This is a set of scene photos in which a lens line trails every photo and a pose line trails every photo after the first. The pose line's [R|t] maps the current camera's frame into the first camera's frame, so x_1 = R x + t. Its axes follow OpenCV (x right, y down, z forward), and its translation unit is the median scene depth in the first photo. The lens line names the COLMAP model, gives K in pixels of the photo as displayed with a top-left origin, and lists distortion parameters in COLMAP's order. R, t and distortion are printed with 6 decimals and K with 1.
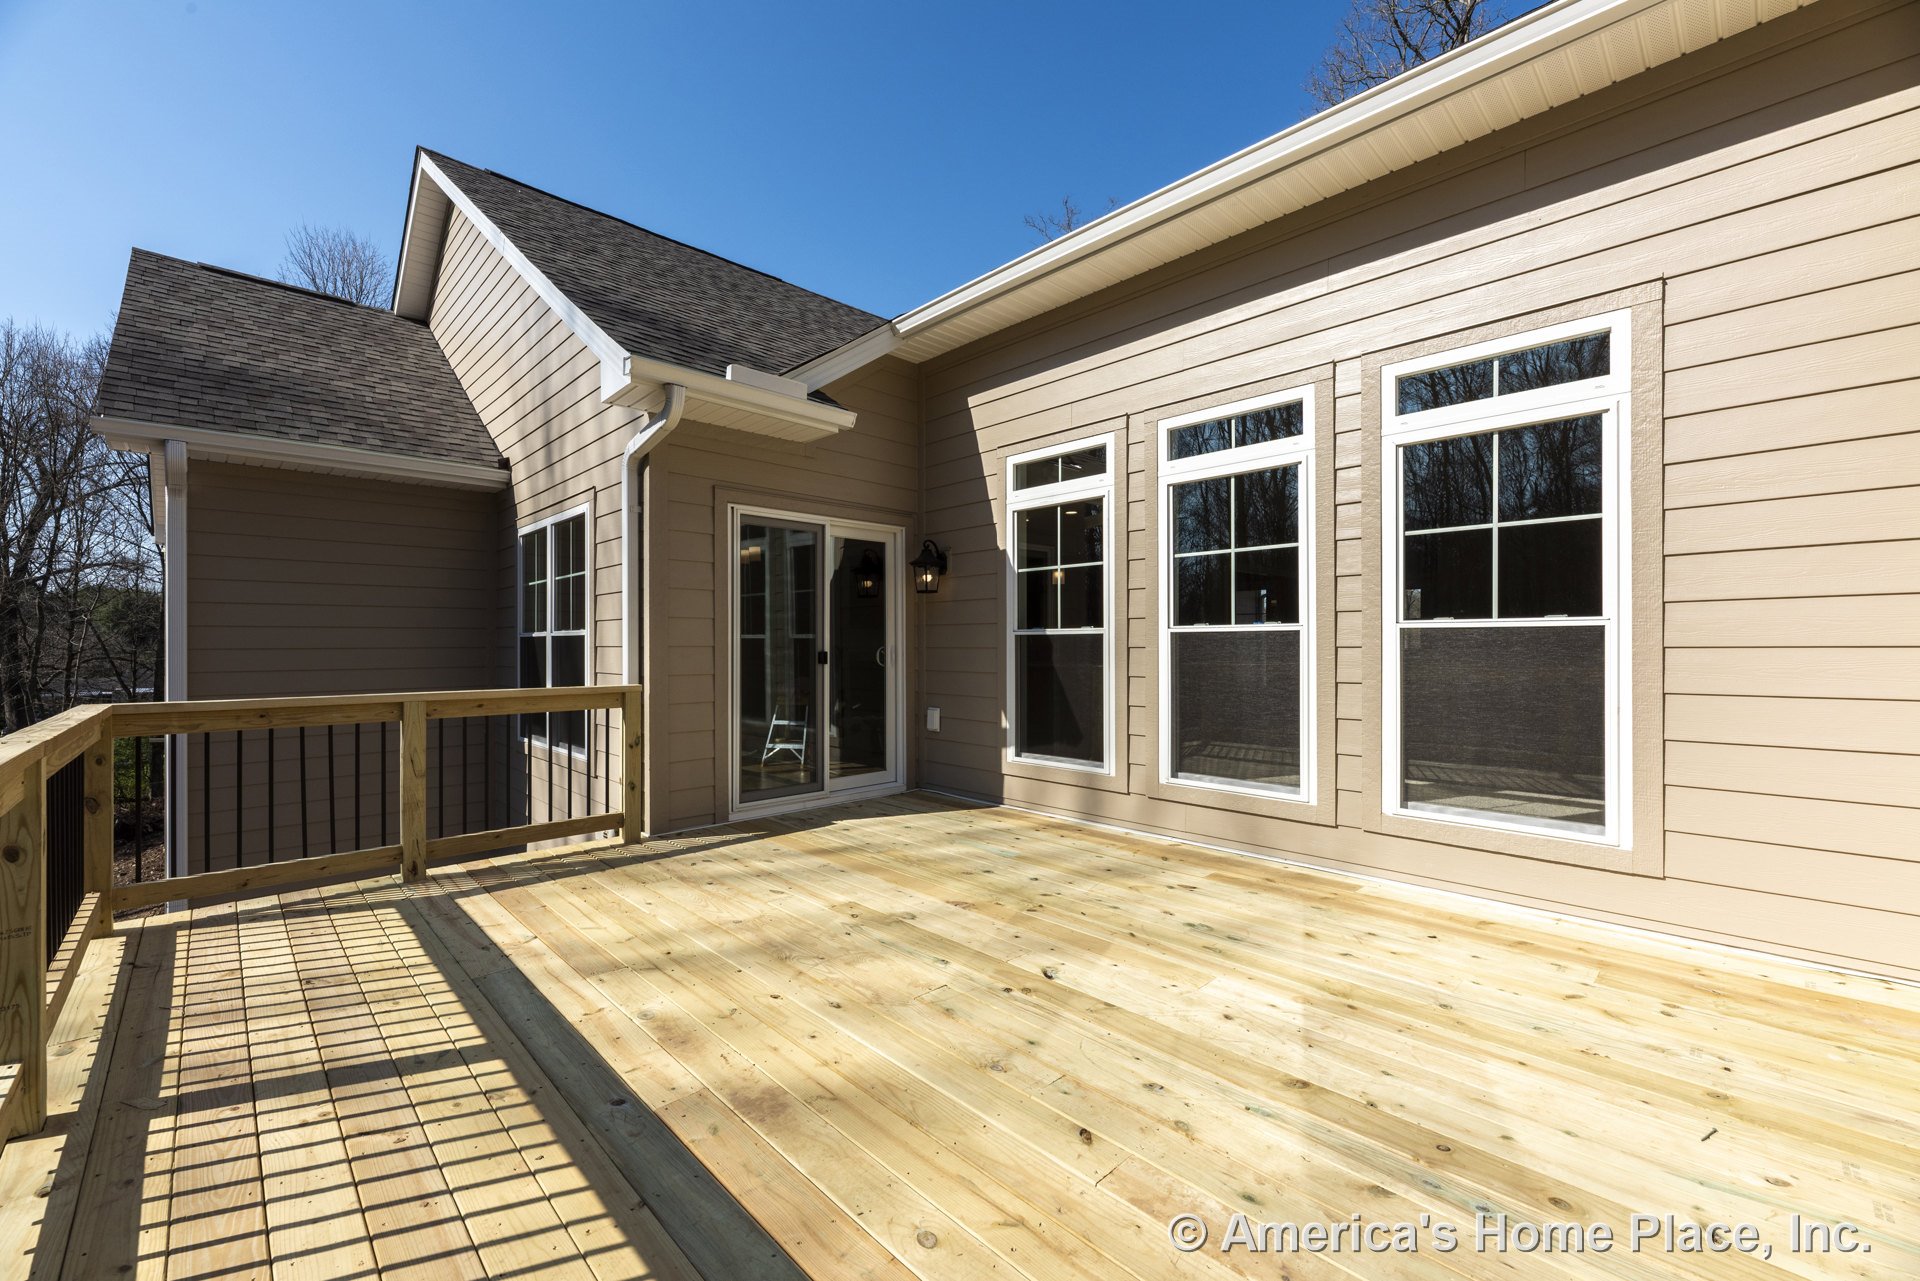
lens RADIAL K [[769.3, 0, 993.0], [0, 769.3, 658.3], [0, 0, 1]] dist [0.003369, 0.000213]
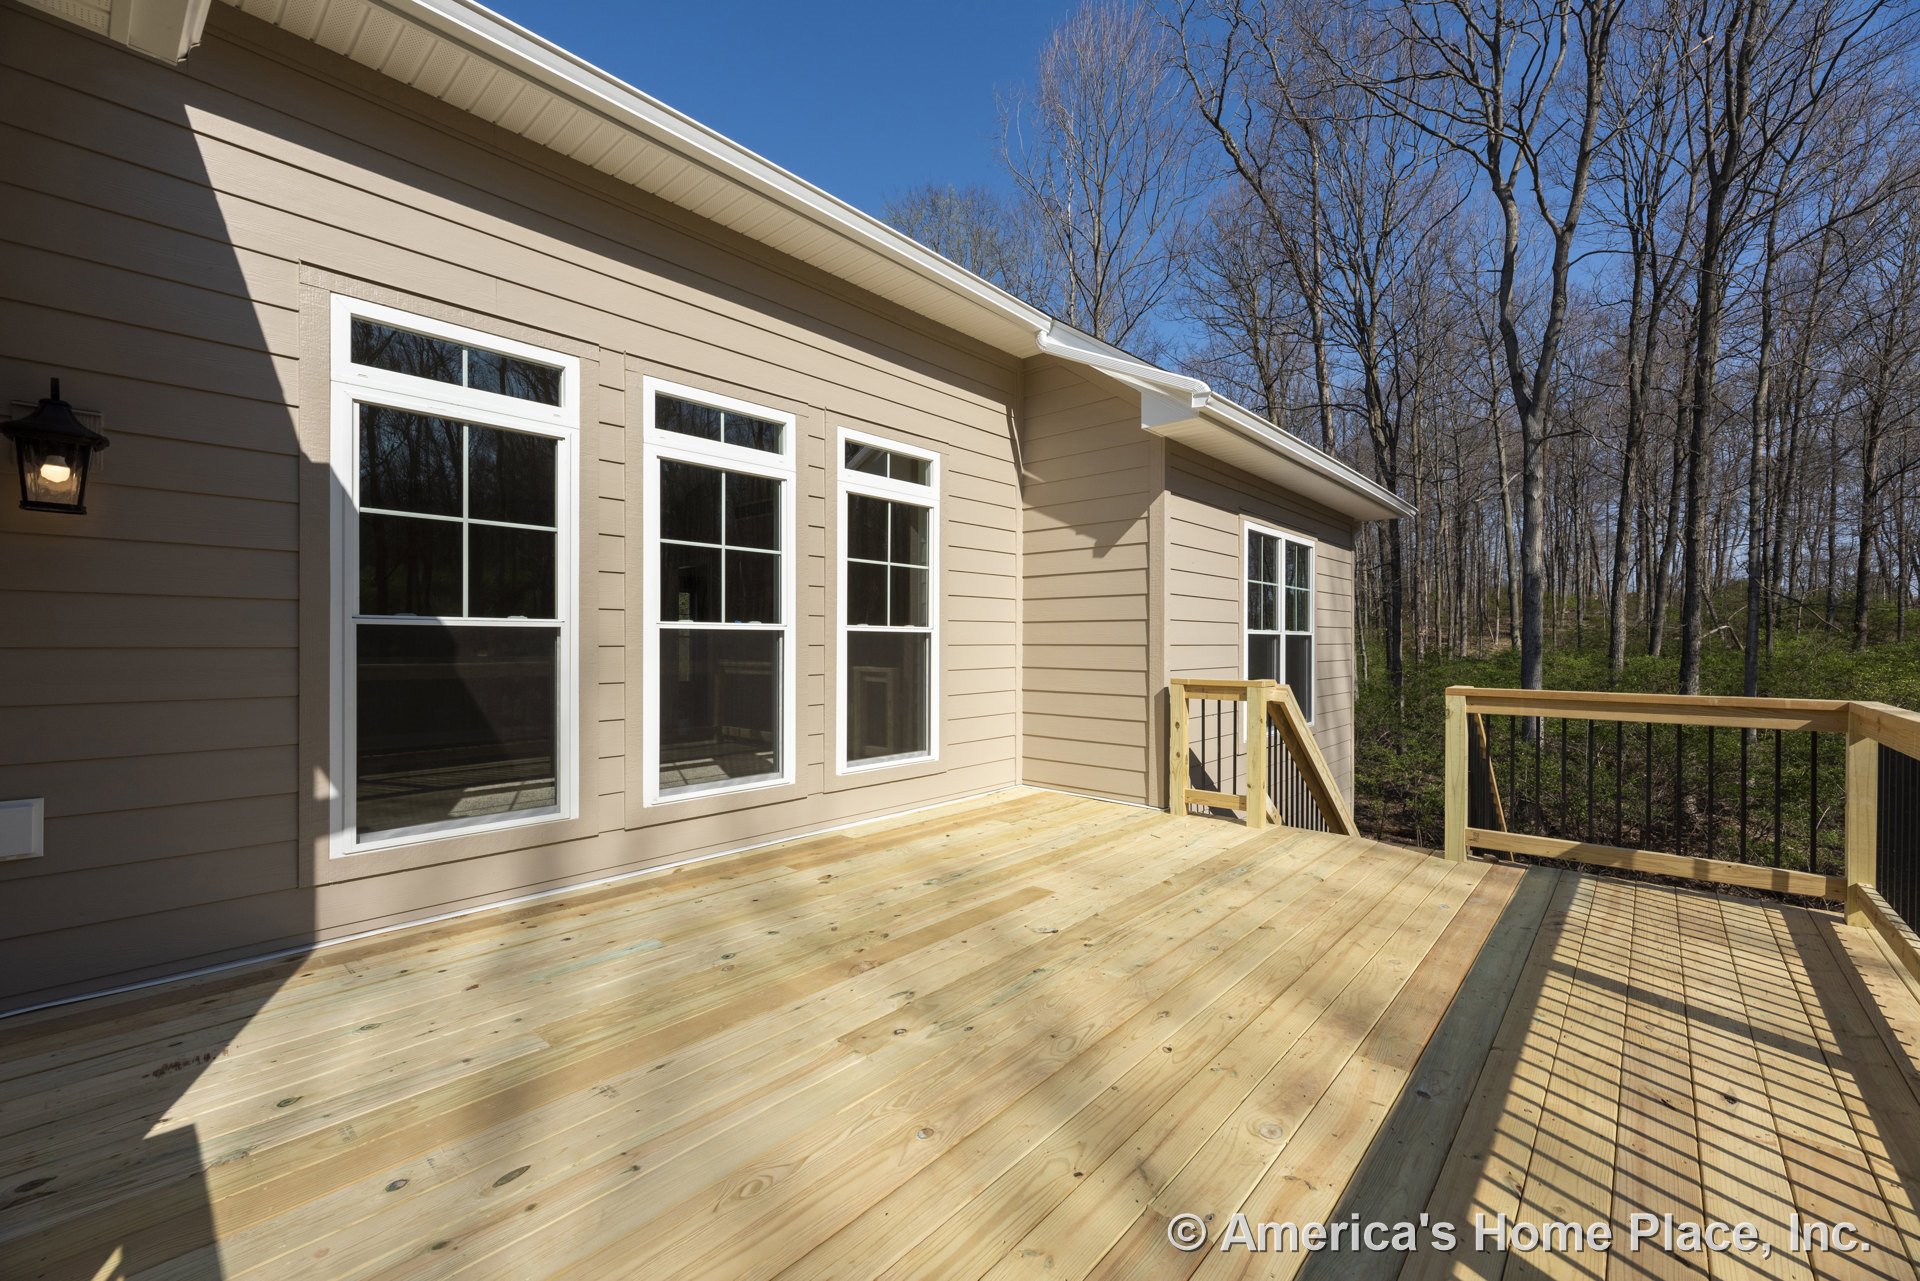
lens RADIAL K [[785.6, 0, 960.0], [0, 785.6, 640.5], [0, 0, 1]] dist [-0.001889, -0.000078]
pose [[-0.052434, -0.002506, 0.998621, -0.698671], [0.007565, 0.999967, 0.002907, -0.021233], [-0.998596, 0.007707, -0.052414, 0.749712]]
